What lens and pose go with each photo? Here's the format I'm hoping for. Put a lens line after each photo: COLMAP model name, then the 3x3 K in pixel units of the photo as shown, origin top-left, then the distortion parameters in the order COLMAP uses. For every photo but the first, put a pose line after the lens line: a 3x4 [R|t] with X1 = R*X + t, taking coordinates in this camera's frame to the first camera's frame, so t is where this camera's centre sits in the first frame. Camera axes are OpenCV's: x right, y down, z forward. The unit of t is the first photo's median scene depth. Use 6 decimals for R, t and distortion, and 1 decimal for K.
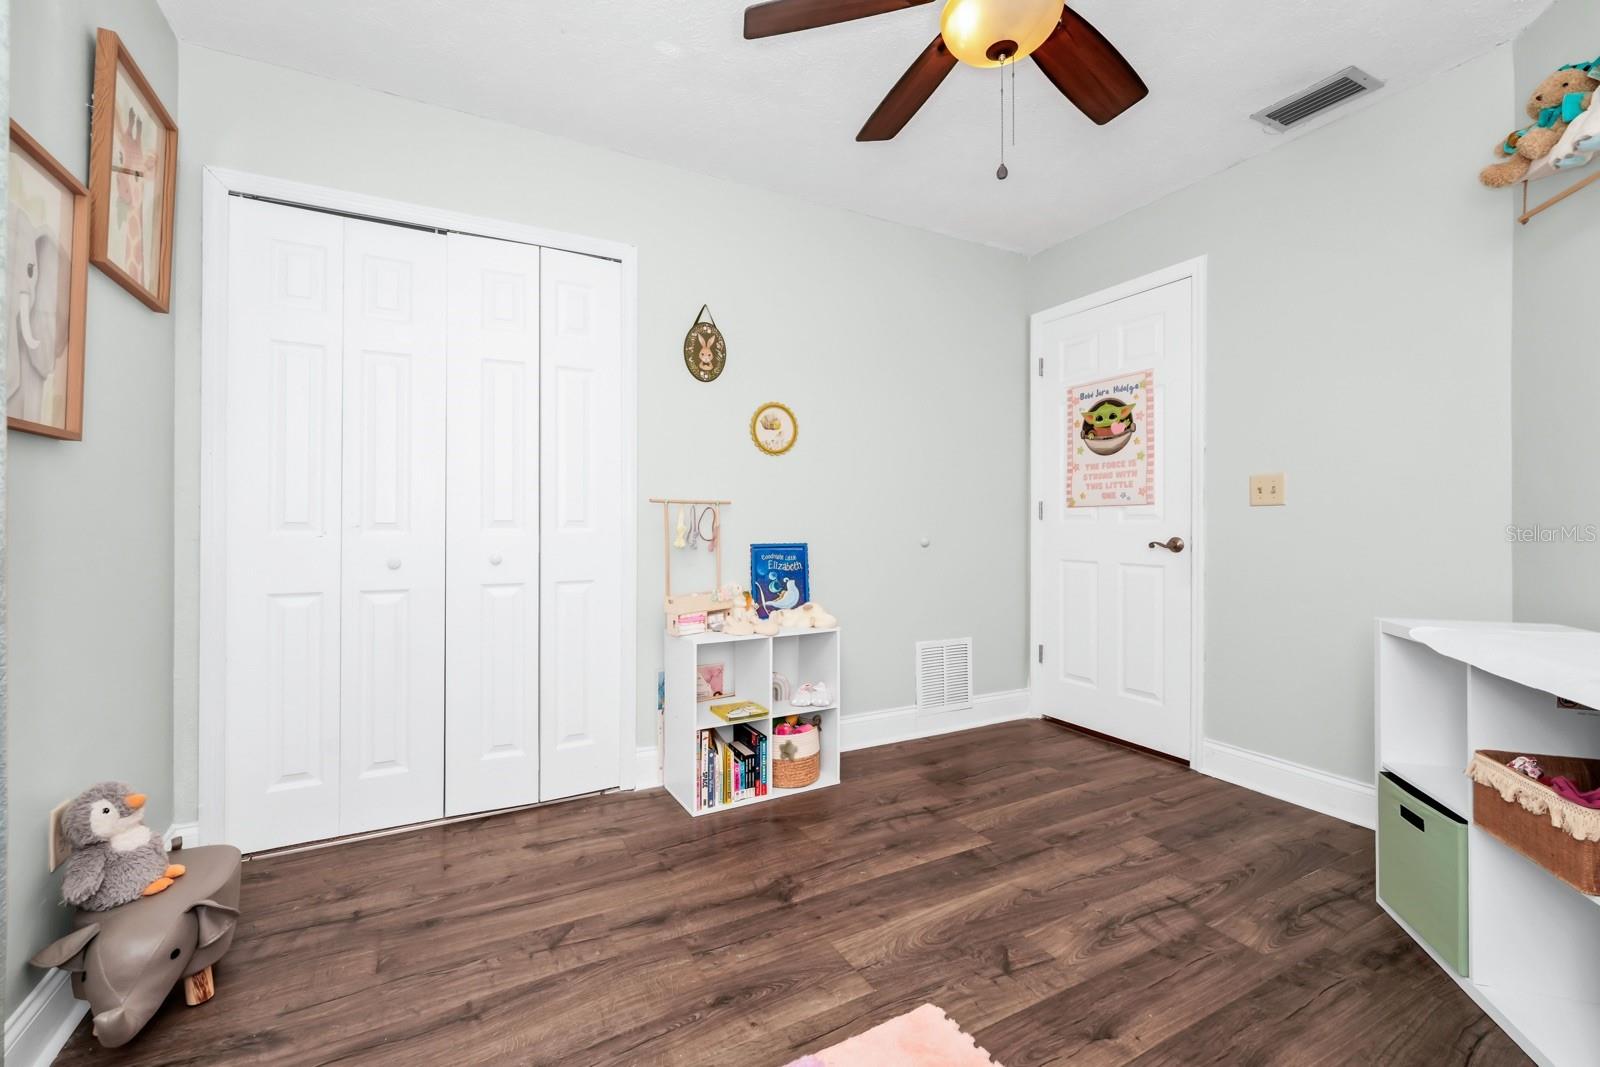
lens RADIAL K [[658.7, 0, 796.5], [0, 658.7, 522.6], [0, 0, 1]] dist [-0.002930, 0.000727]
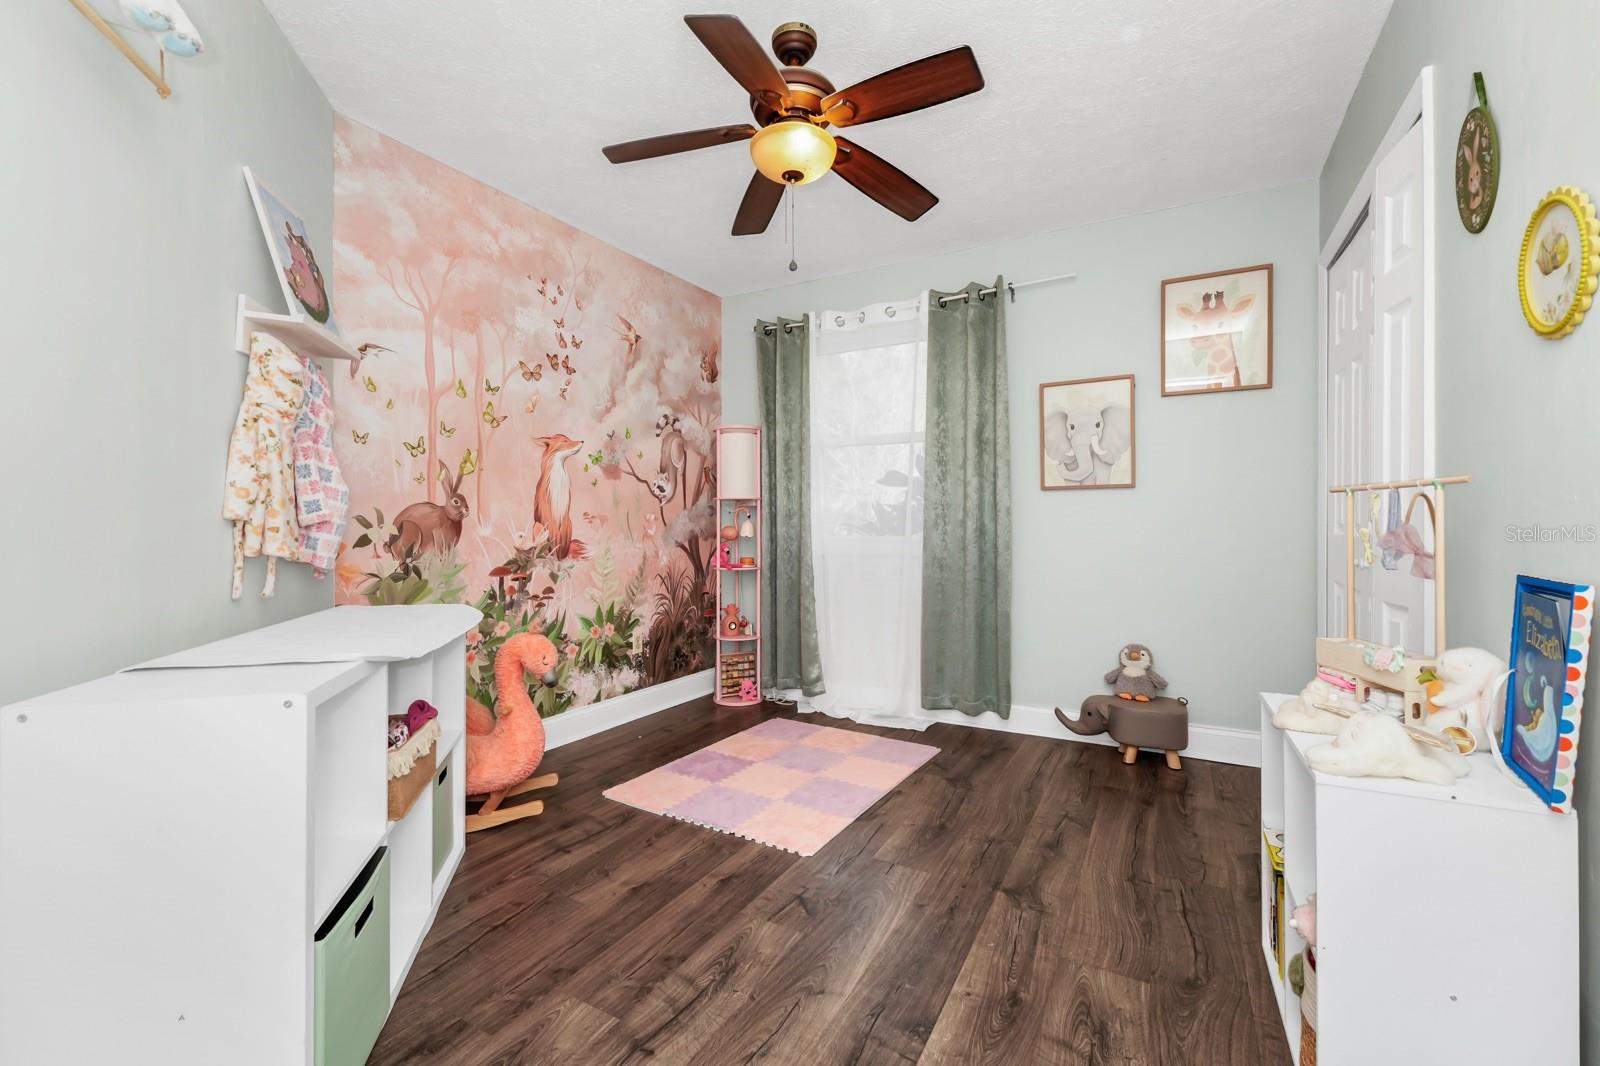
lens RADIAL K [[658.7, 0, 798.9], [0, 658.7, 526.1], [0, 0, 1]] dist [-0.002930, 0.000727]
pose [[-0.839661, 0.000592, -0.543110, 0.897695], [0.000463, 1.000000, 0.000373, -0.003485], [0.543110, 0.000062, -0.839662, 1.848465]]
